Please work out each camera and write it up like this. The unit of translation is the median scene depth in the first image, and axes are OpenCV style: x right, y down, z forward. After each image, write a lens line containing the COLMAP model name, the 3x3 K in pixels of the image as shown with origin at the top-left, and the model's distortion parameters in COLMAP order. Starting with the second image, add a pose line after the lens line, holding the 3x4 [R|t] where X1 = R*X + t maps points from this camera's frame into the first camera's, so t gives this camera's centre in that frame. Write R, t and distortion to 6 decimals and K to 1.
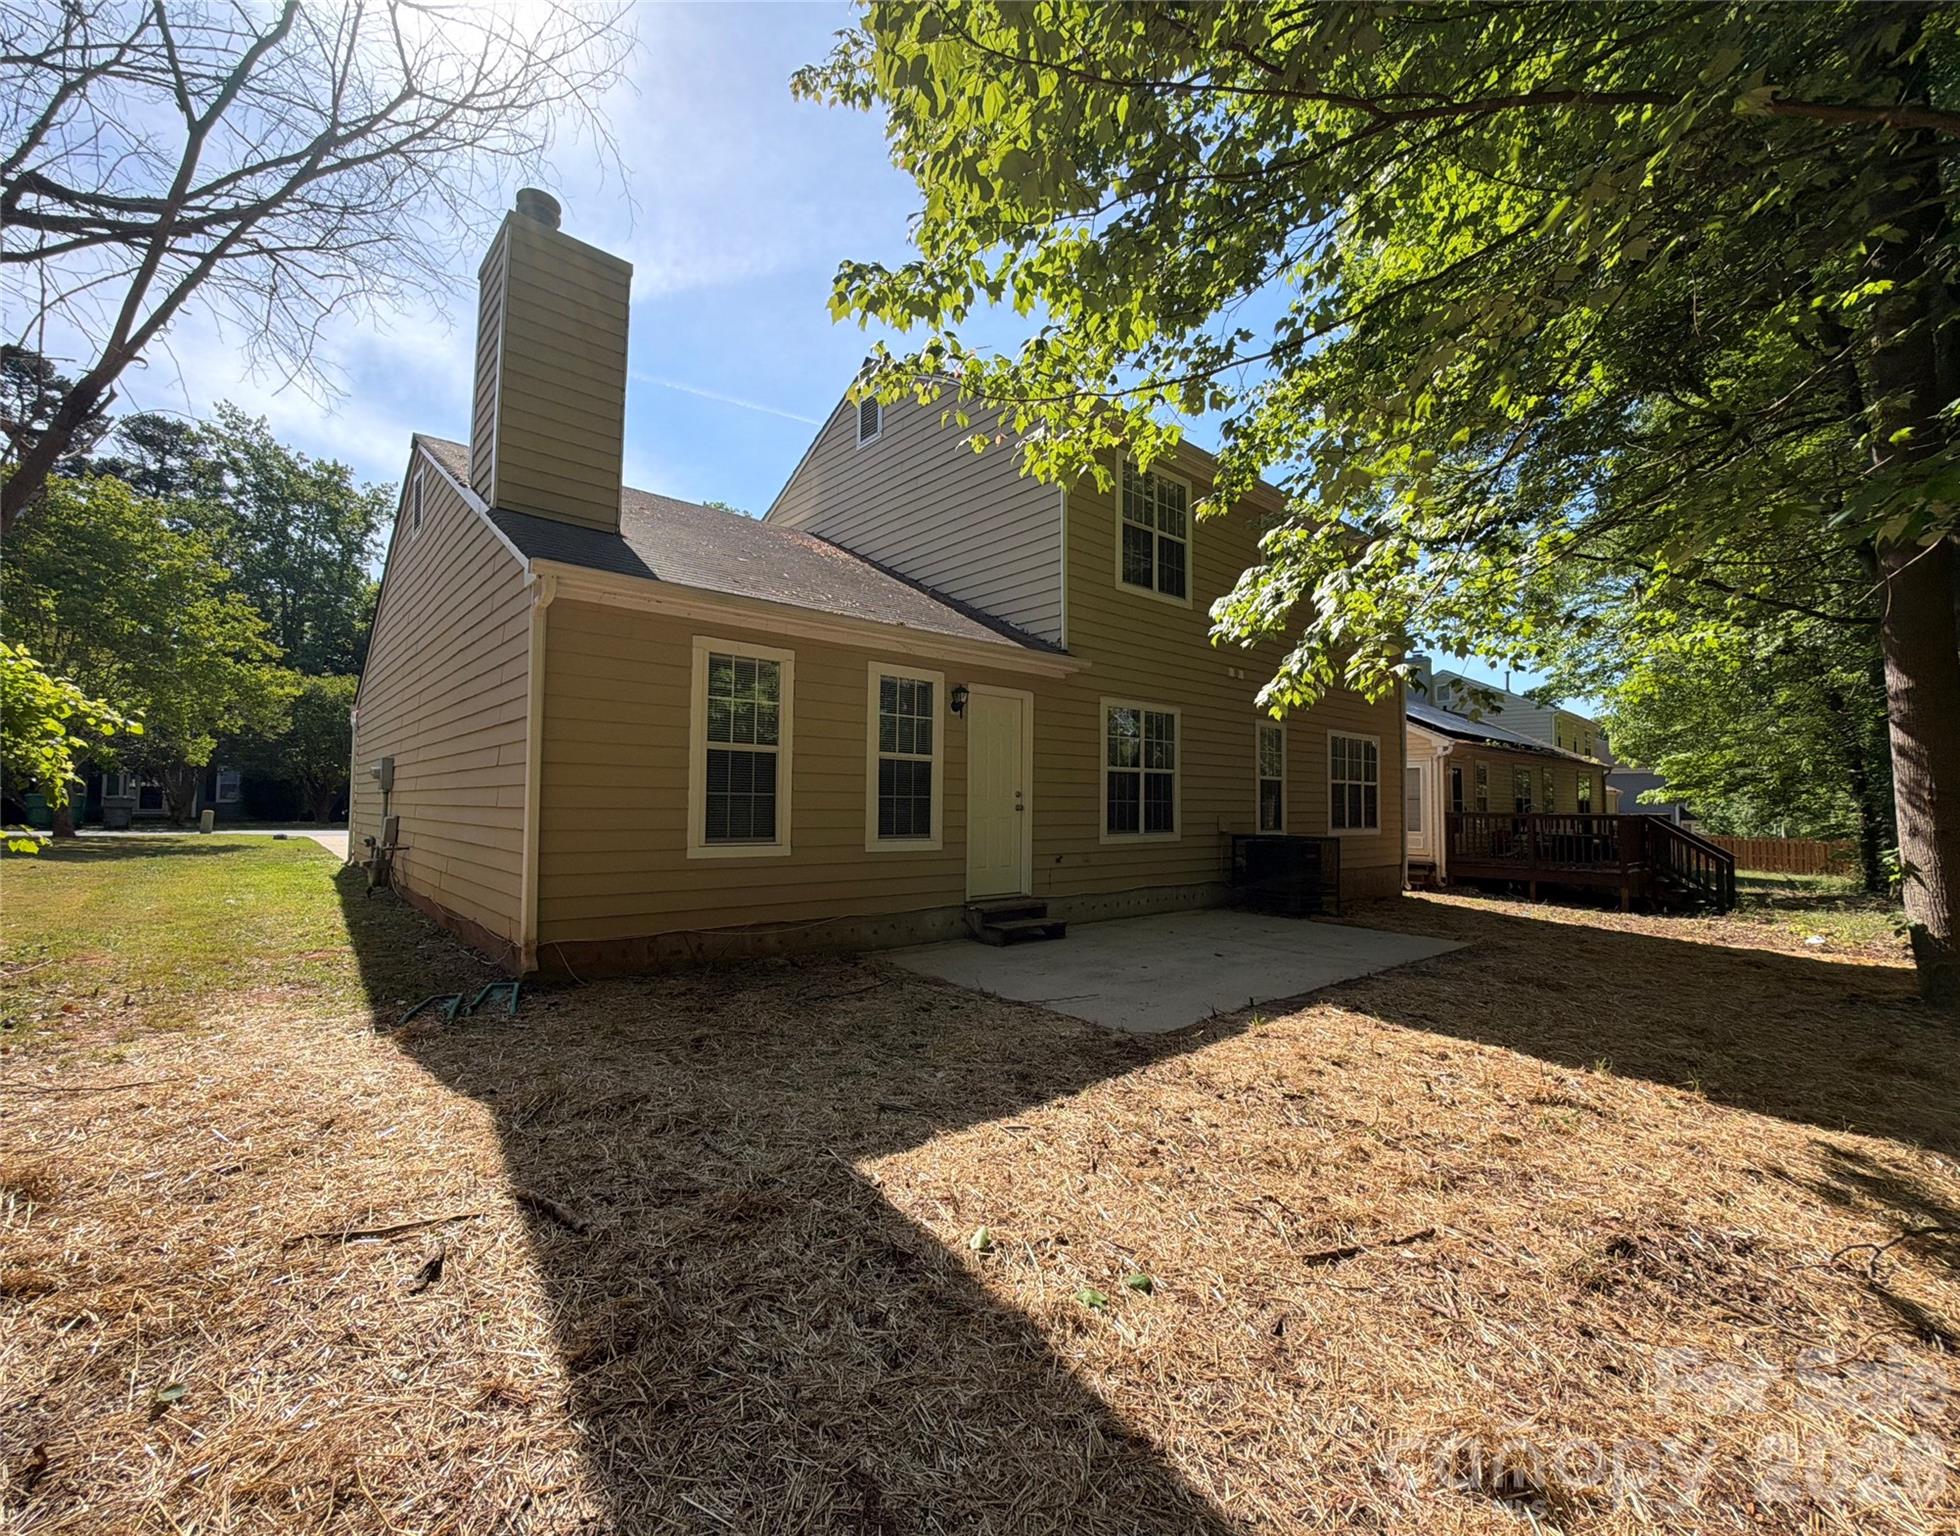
lens RADIAL K [[851.0, 0, 975.2], [0, 851.0, 769.1], [0, 0, 1]] dist [0.000866, 0.000083]
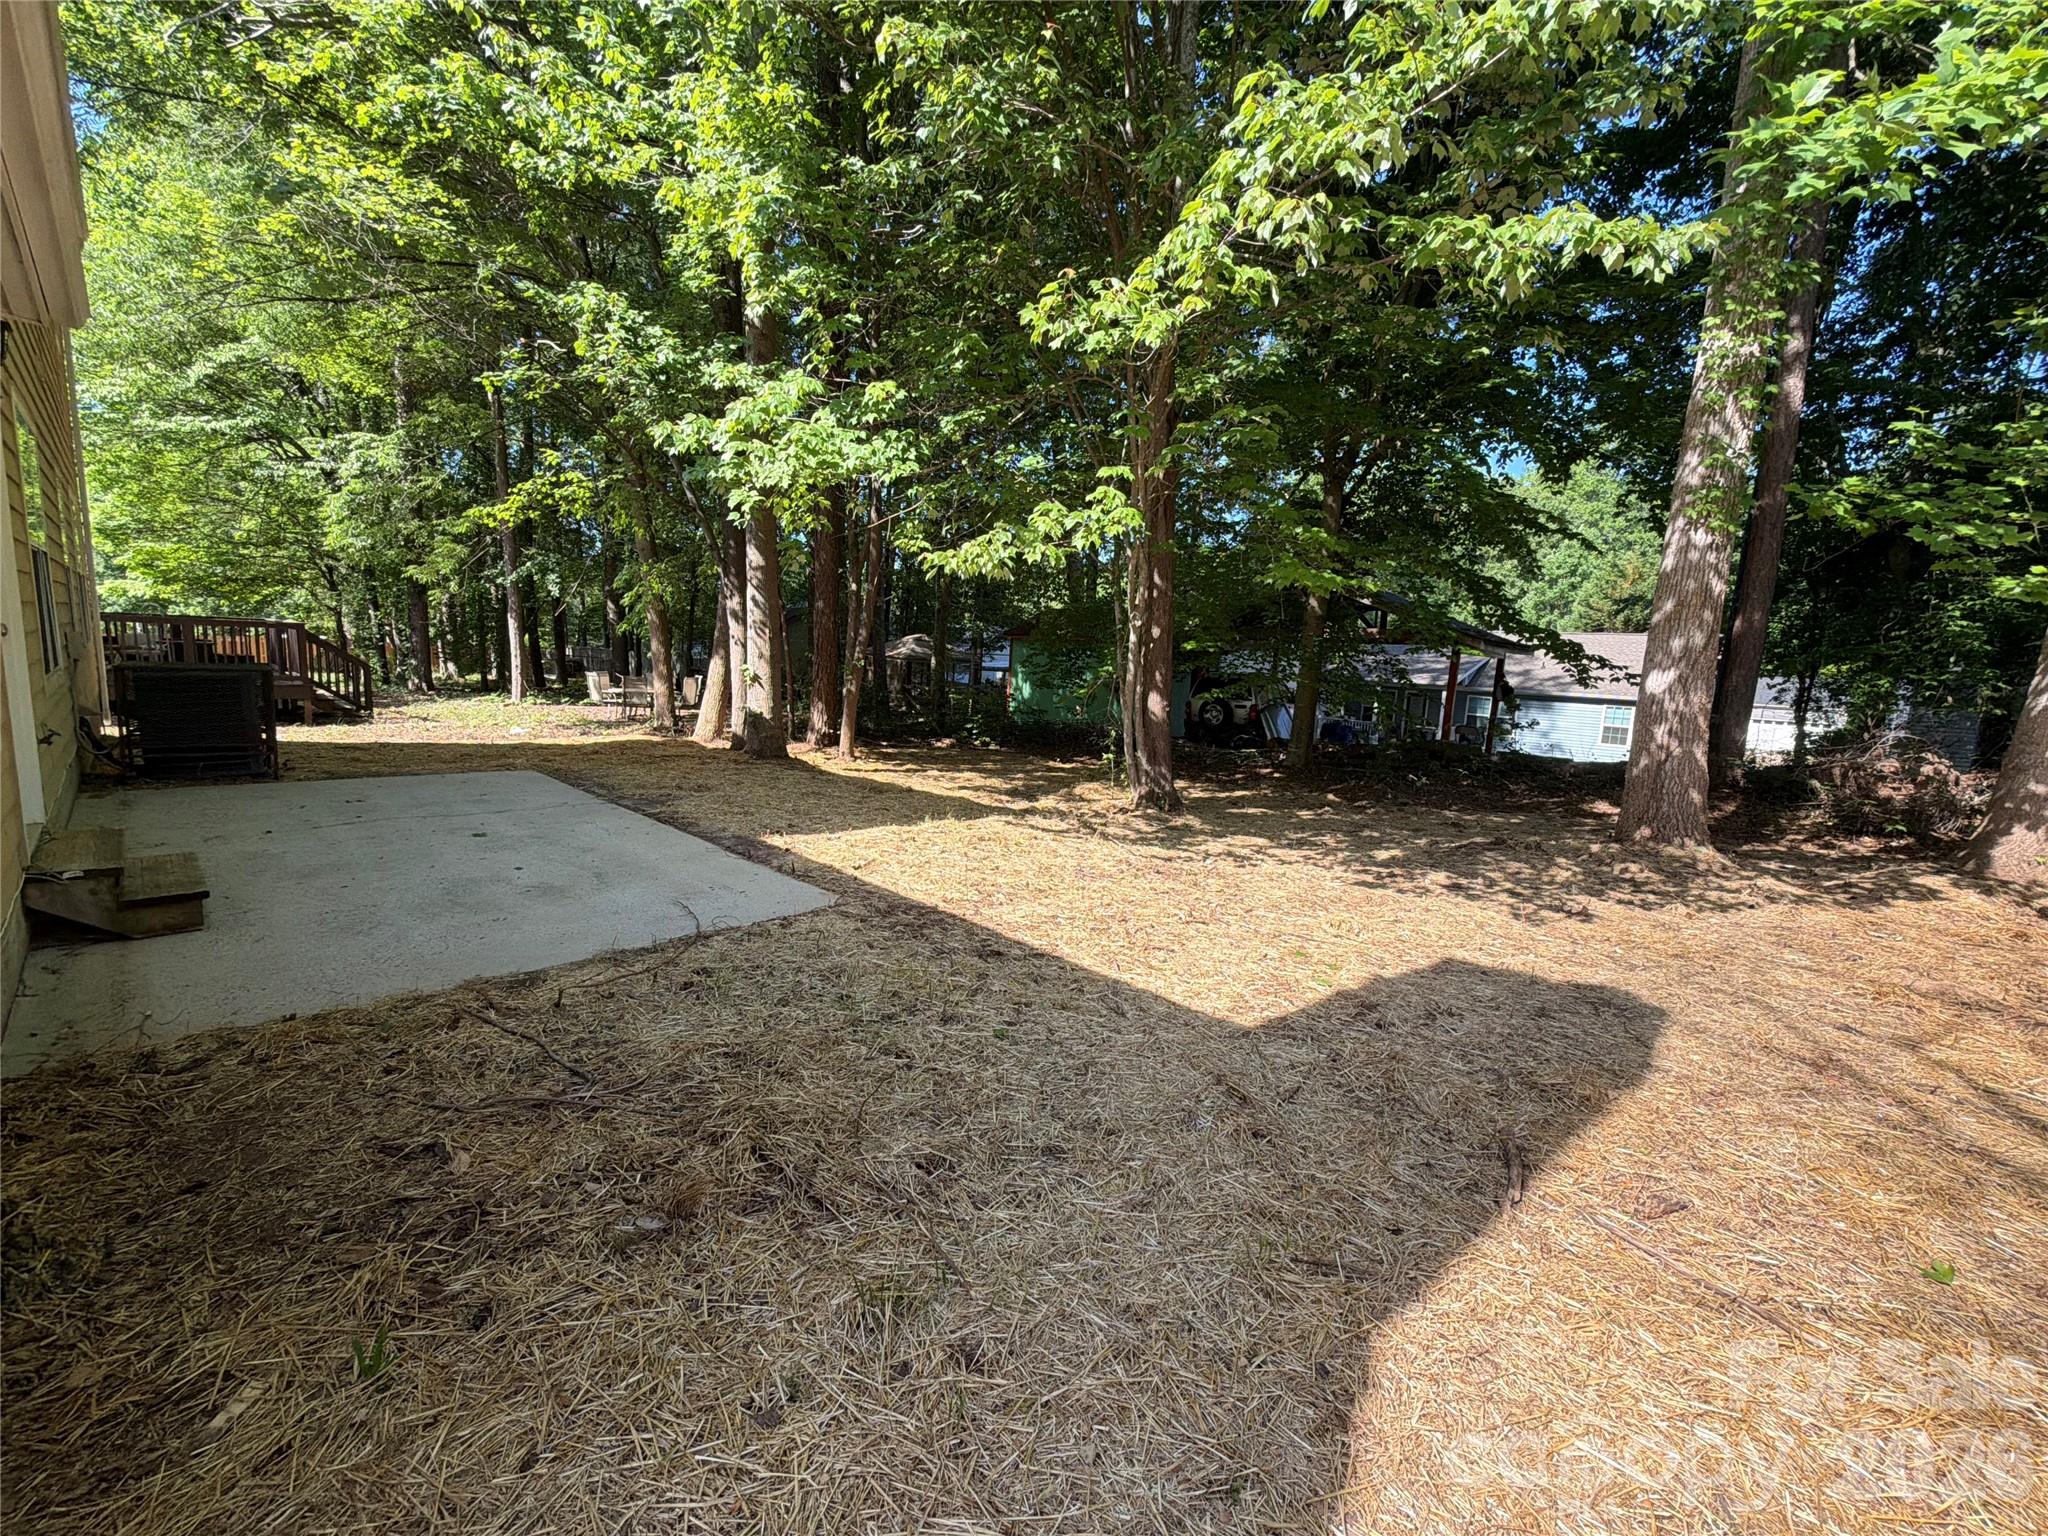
lens RADIAL K [[817.6, 0, 1018.3], [0, 817.6, 764.4], [0, 0, 1]] dist [-0.003182, 0.000054]
pose [[-0.106453, -0.150878, 0.982804, -0.720105], [-0.103933, 0.984694, 0.139910, 0.013596], [-0.988871, -0.087252, -0.120505, 0.960405]]
